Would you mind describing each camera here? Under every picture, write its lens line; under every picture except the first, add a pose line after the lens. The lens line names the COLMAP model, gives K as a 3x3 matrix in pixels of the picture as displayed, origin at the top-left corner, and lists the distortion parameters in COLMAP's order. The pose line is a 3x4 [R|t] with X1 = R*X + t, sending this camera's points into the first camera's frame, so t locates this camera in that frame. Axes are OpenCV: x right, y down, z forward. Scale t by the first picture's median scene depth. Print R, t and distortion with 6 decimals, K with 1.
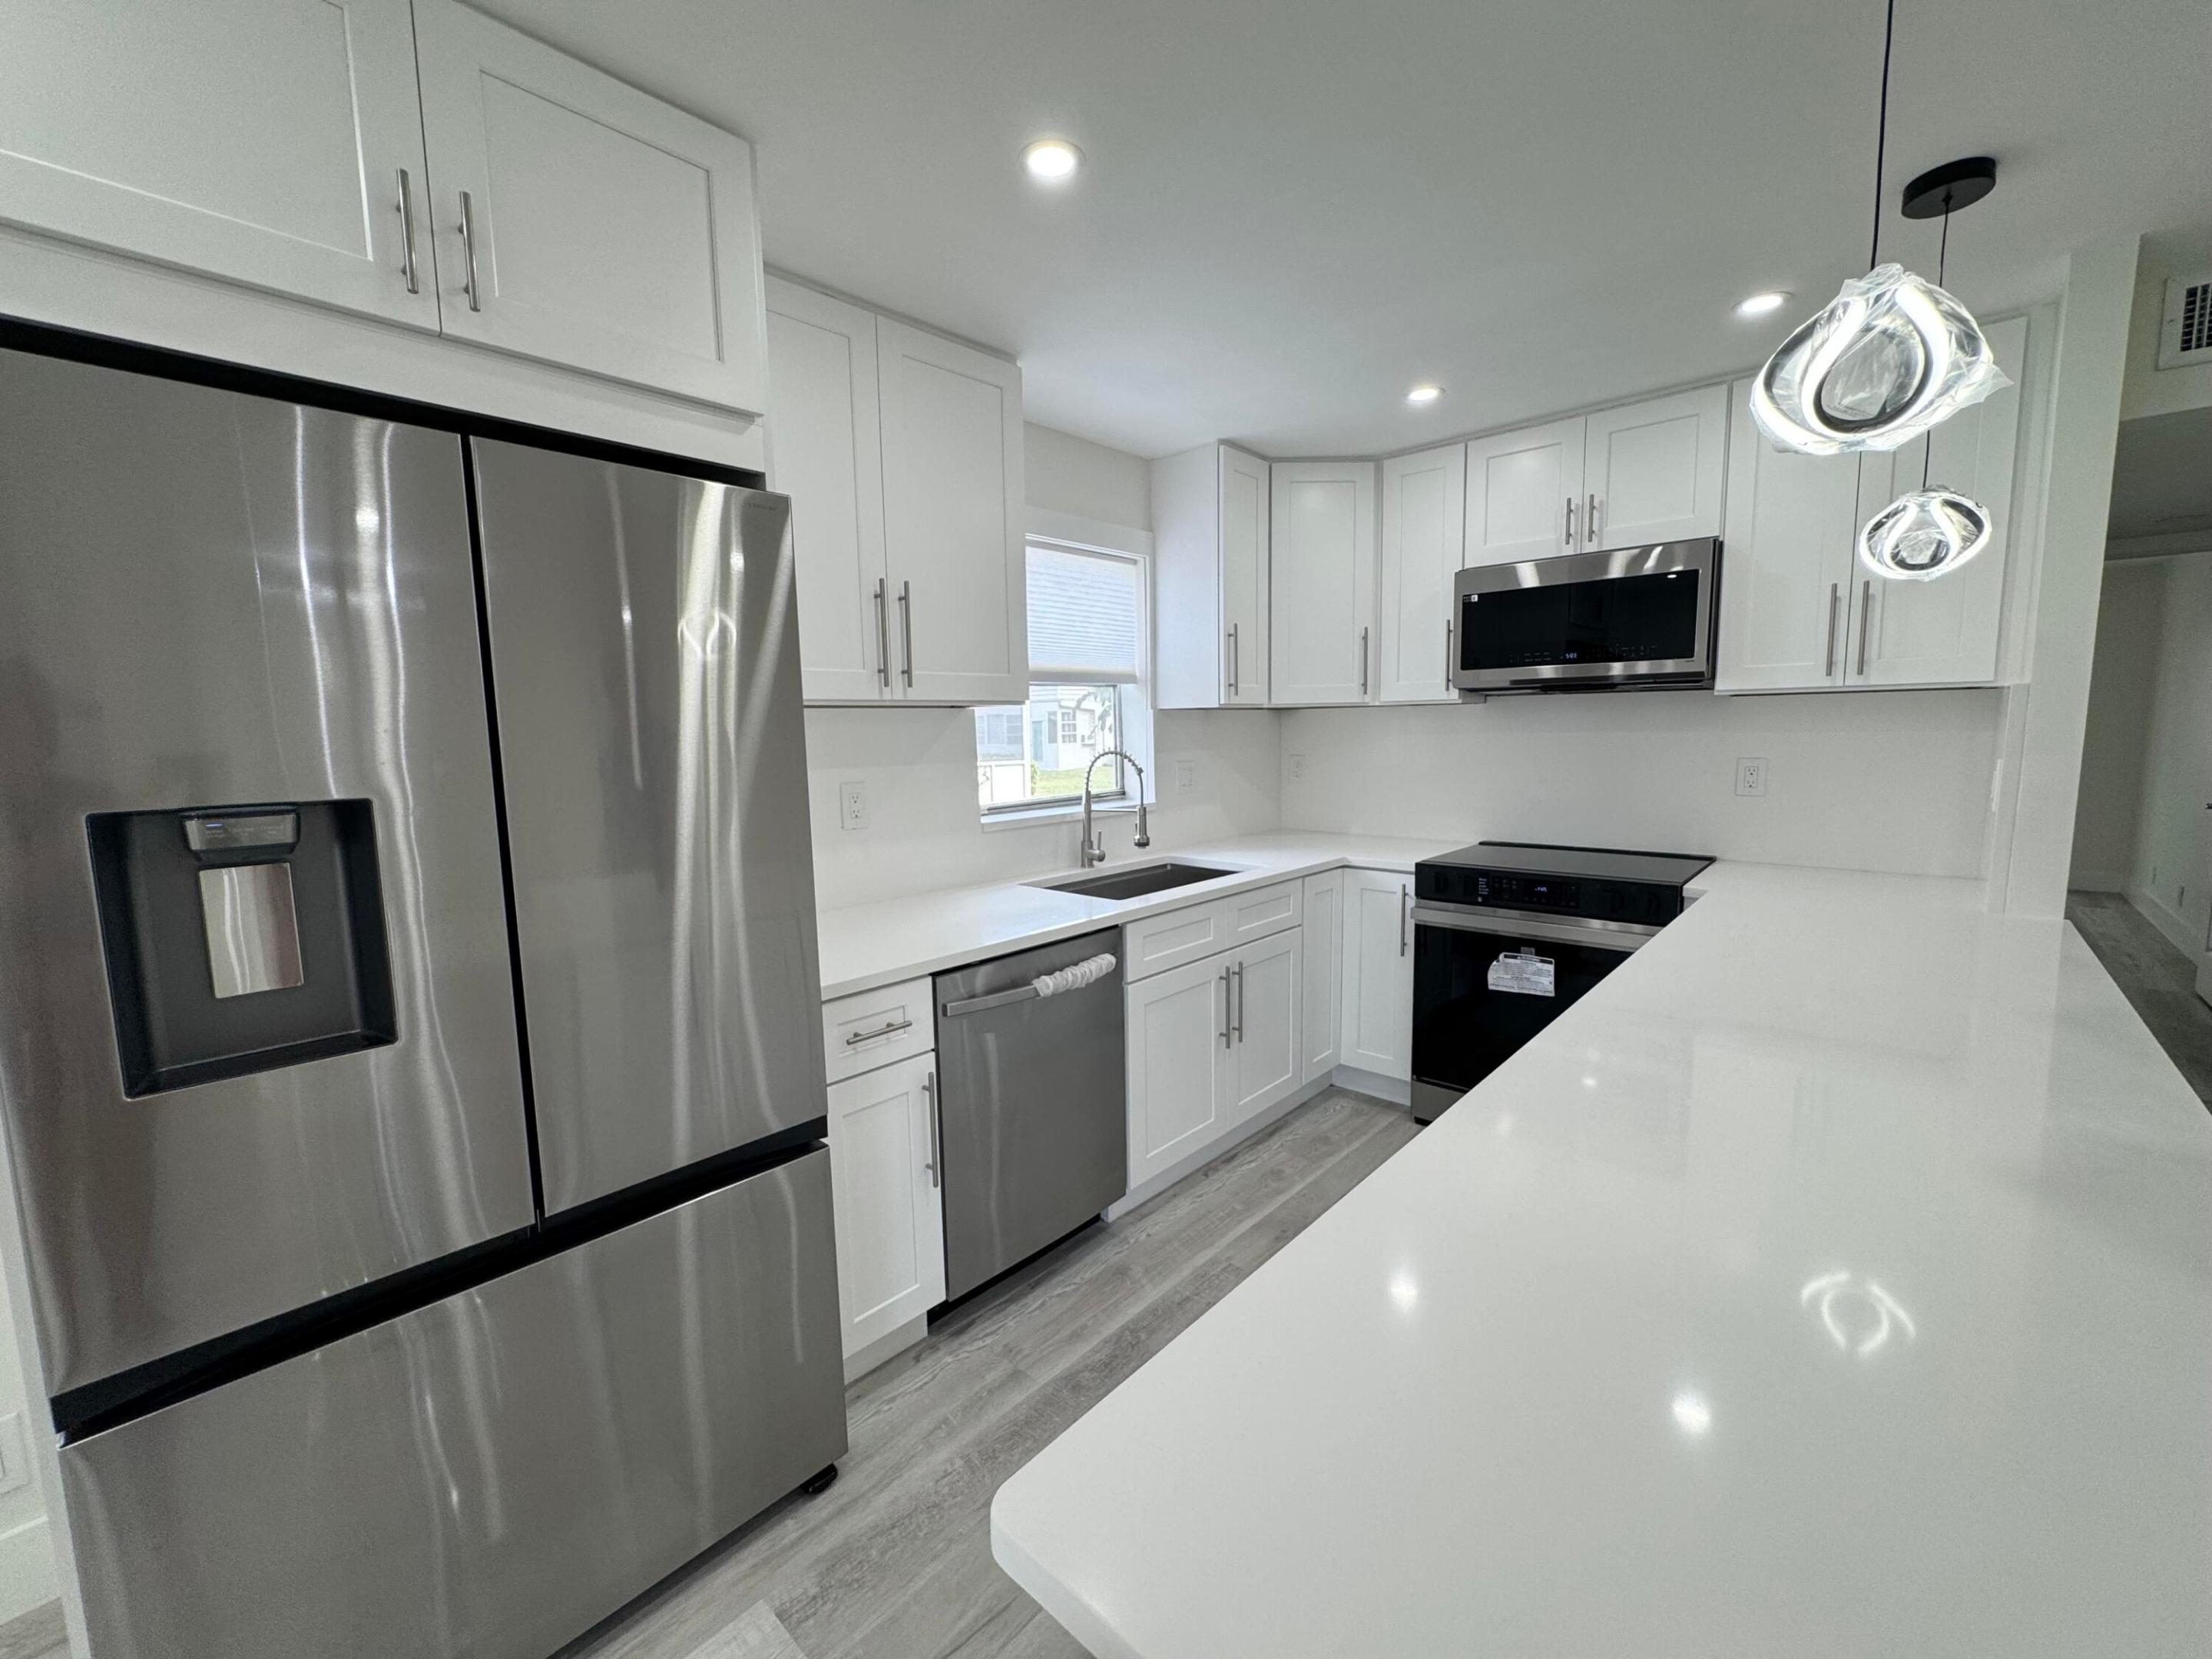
lens RADIAL K [[886.2, 0, 1104.3], [0, 886.2, 825.1], [0, 0, 1]] dist [-0.002536, 0.000442]
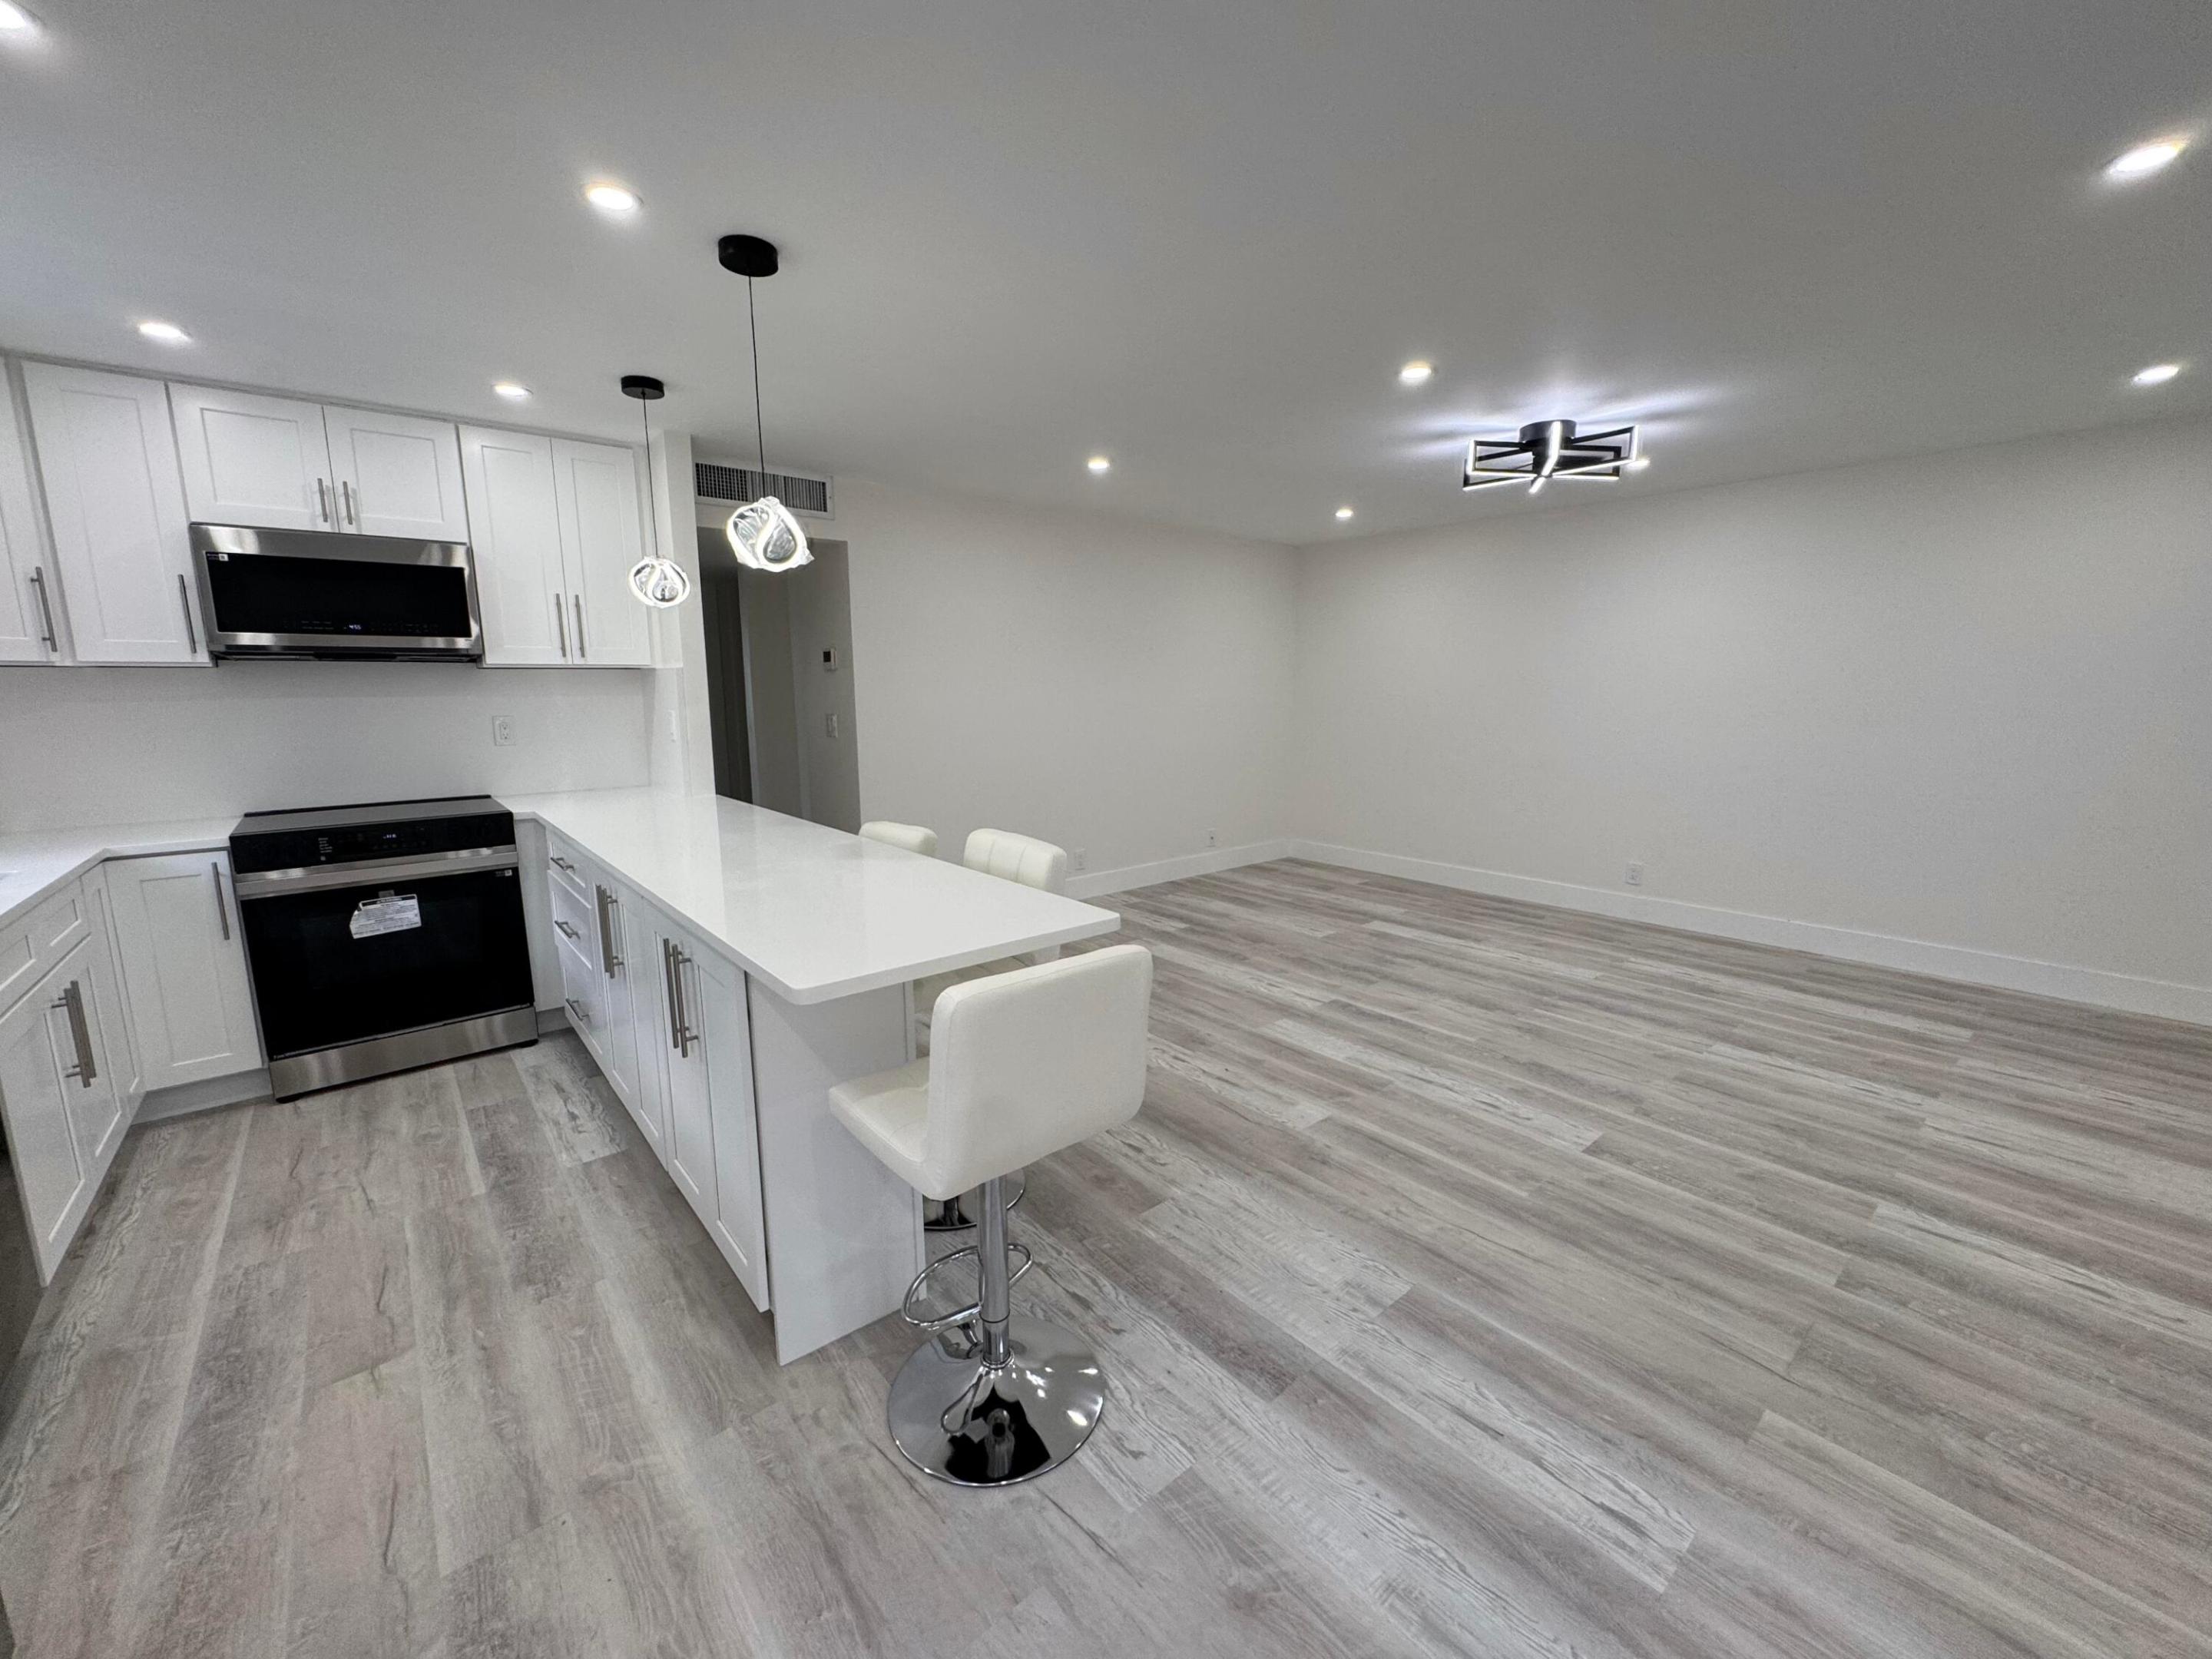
lens RADIAL K [[886.2, 0, 1106.5], [0, 886.2, 824.3], [0, 0, 1]] dist [-0.002536, 0.000442]
pose [[0.123934, -0.142717, 0.981974, -0.563342], [0.112928, 0.985202, 0.128933, 0.016959], [-0.985844, 0.094914, 0.138217, -0.061496]]
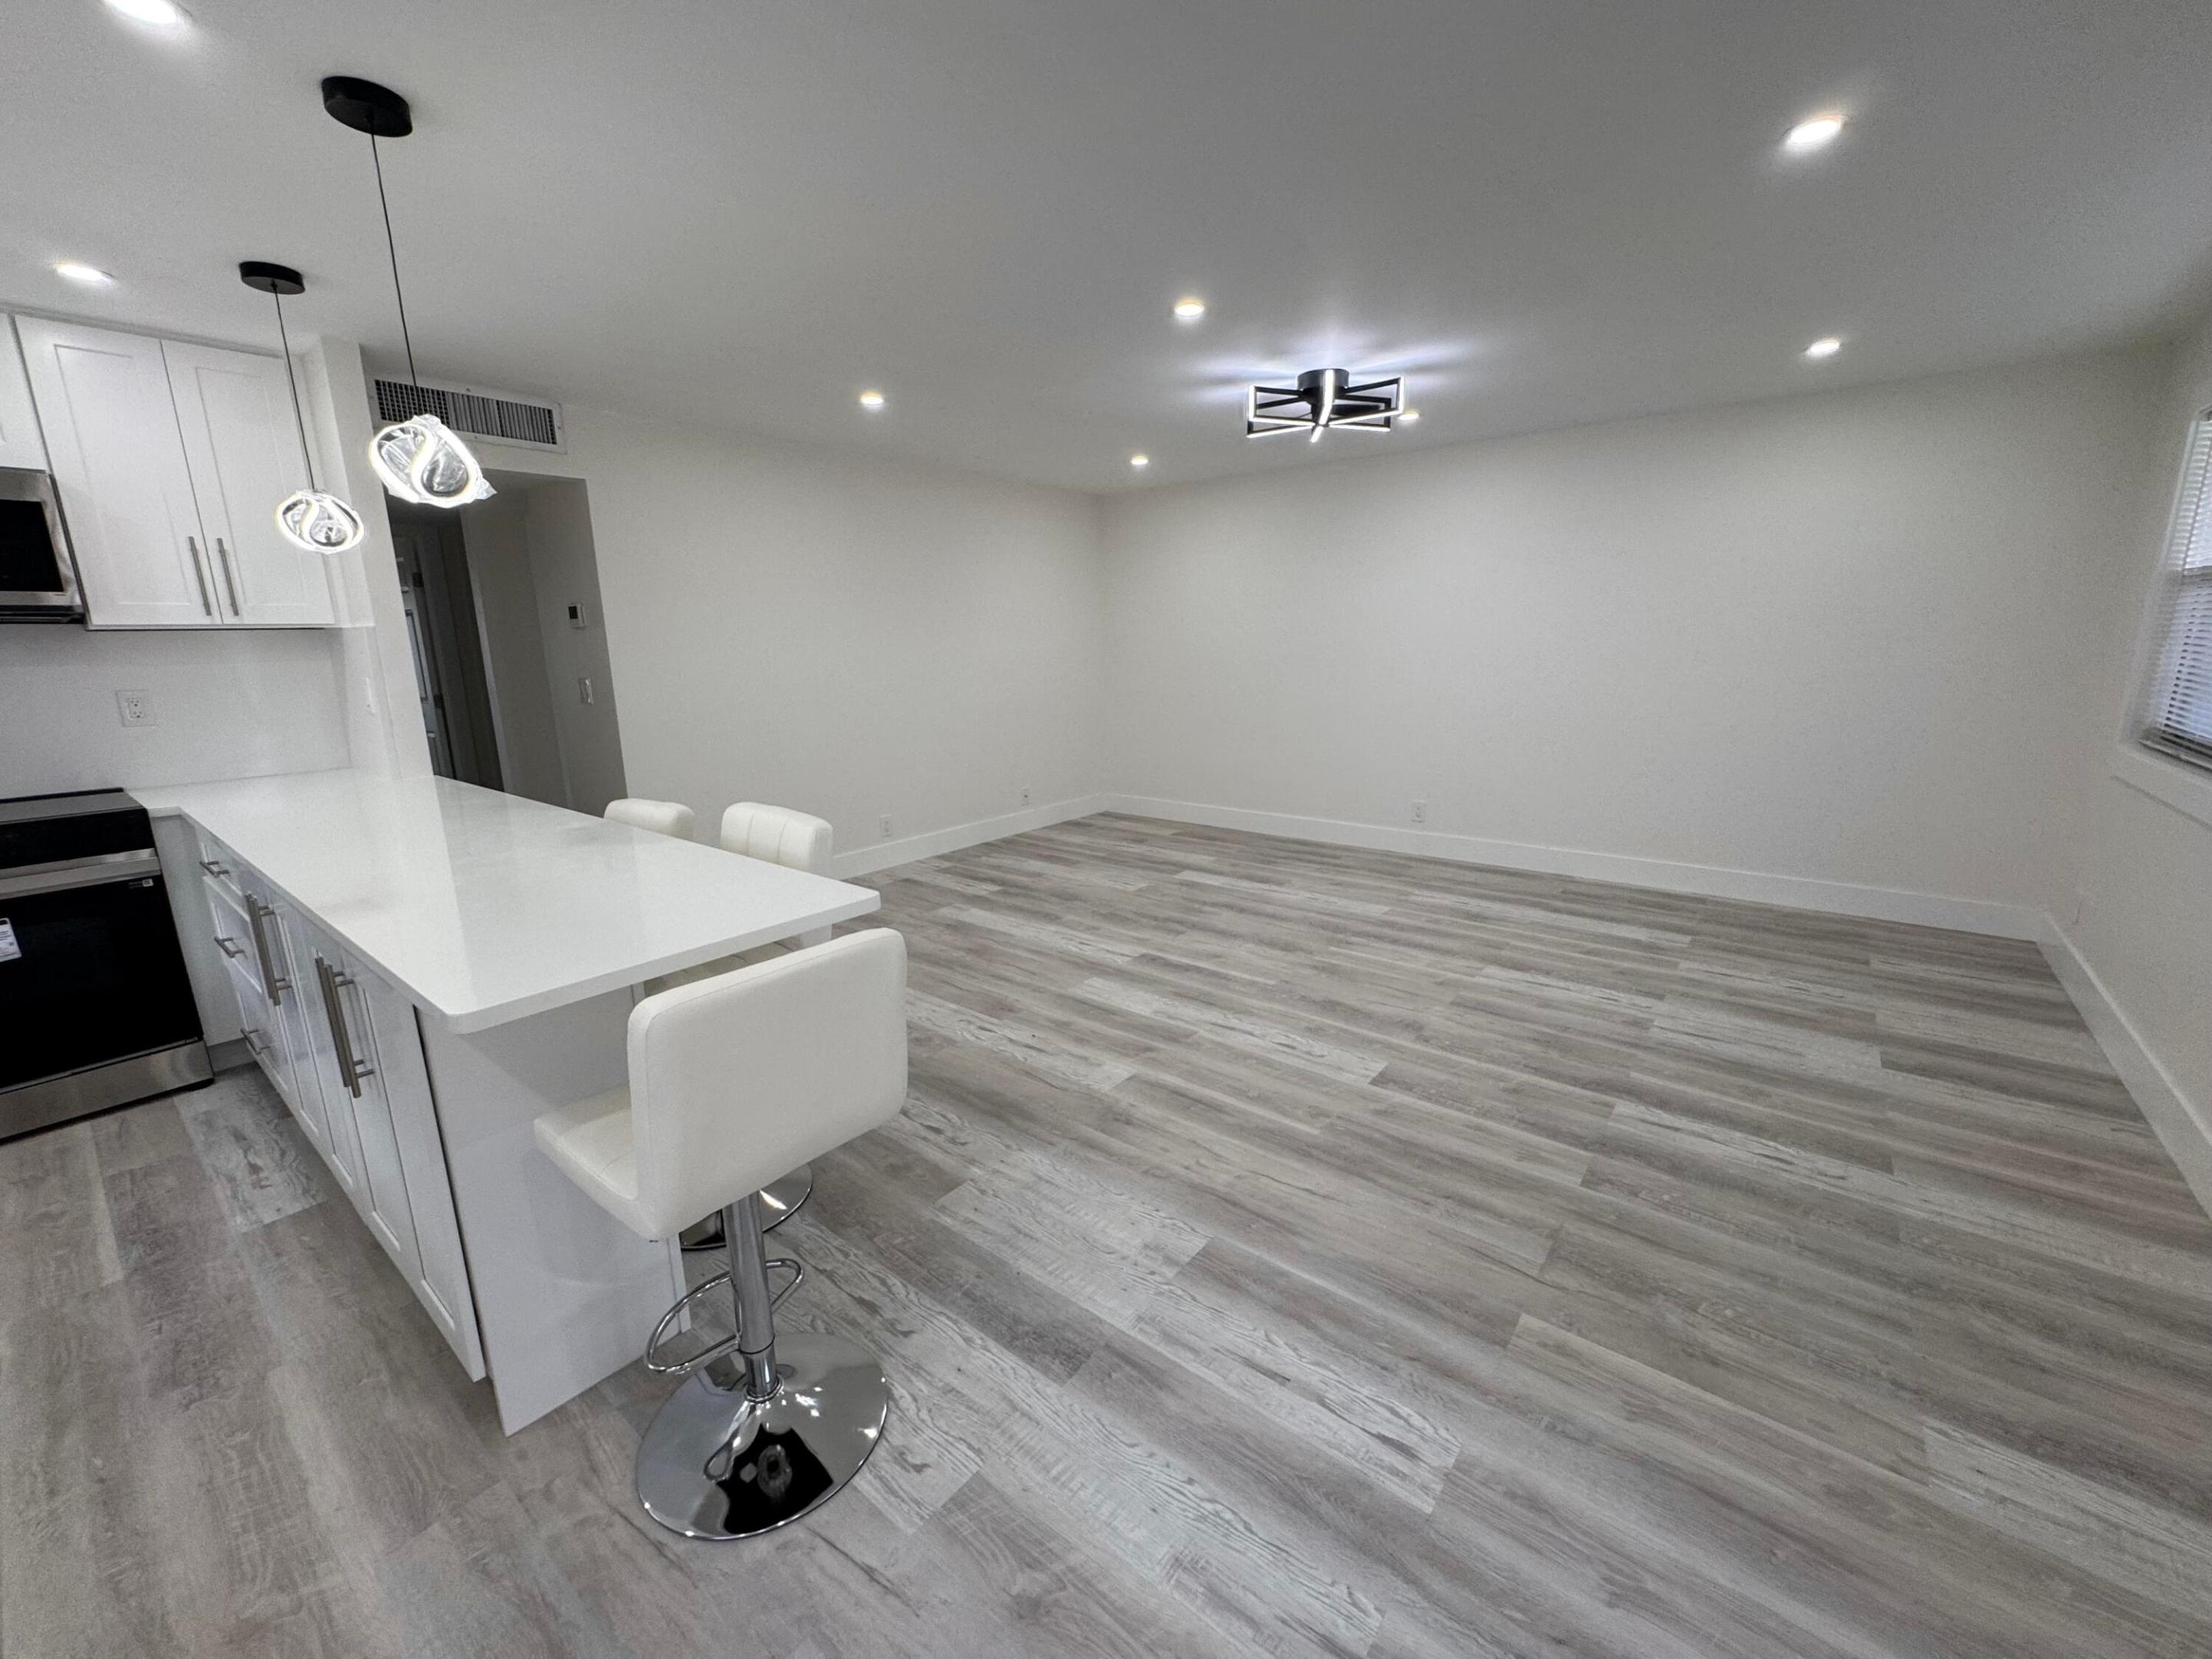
lens RADIAL K [[886.2, 0, 1105.8], [0, 886.2, 823.9], [0, 0, 1]] dist [-0.002536, 0.000442]
pose [[-0.069331, -0.192313, 0.978881, -0.506364], [0.129855, 0.971154, 0.199992, 0.024290], [-0.989106, 0.140979, -0.042358, -0.113821]]
